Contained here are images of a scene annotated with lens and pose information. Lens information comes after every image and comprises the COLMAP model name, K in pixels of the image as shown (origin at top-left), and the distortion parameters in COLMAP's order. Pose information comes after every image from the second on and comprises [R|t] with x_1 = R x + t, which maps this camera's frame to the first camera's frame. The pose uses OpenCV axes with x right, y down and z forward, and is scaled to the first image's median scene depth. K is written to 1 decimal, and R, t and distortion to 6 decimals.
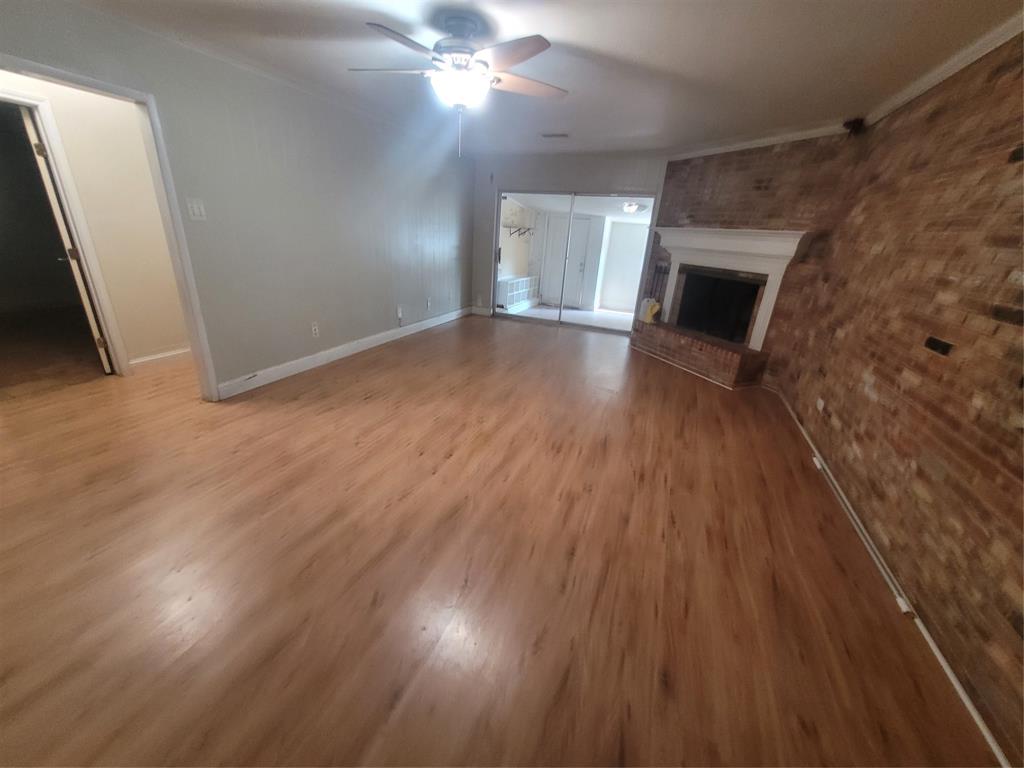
lens RADIAL K [[401.7, 0, 509.5], [0, 401.7, 384.8], [0, 0, 1]] dist [0.001456, -0.000536]
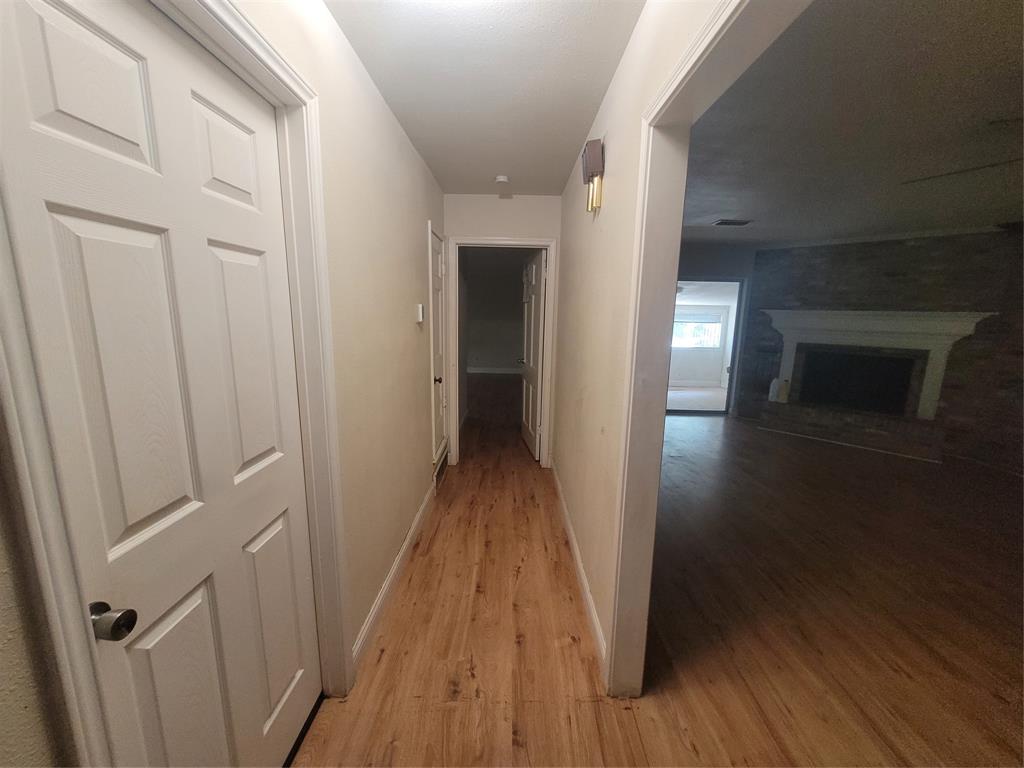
lens RADIAL K [[401.7, 0, 510.8], [0, 401.7, 385.5], [0, 0, 1]] dist [0.001456, -0.000536]
pose [[0.930540, -0.110588, 0.349093, -0.701373], [0.167003, 0.976559, -0.135801, -0.202287], [-0.325892, 0.184668, 0.927196, 0.351532]]
